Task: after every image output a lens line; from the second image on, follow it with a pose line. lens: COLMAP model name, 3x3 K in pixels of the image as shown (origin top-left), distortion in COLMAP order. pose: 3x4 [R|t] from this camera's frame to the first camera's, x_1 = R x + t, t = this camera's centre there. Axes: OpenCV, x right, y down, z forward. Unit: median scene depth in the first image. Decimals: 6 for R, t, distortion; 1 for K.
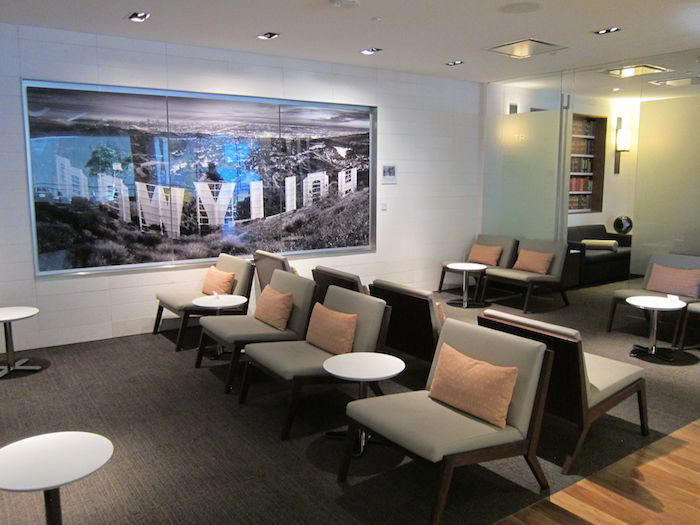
lens RADIAL K [[586.1, 0, 349.2], [0, 586.1, 261.9], [0, 0, 1]] dist [-0.050699, 0.003837]
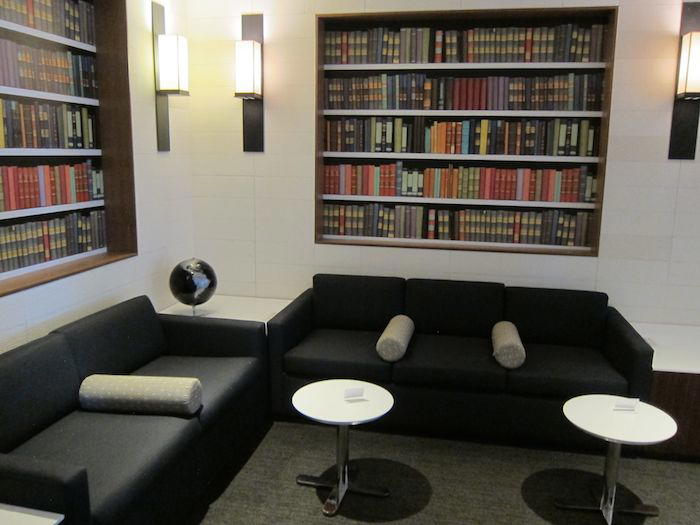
lens RADIAL K [[586.1, 0, 349.2], [0, 586.1, 260.7], [0, 0, 1]] dist [-0.050699, 0.003837]
pose [[0.725839, -0.115703, 0.678064, 0.281771], [0.088042, 0.993271, 0.075244, -0.098928], [-0.682207, 0.005083, 0.731142, 0.636682]]
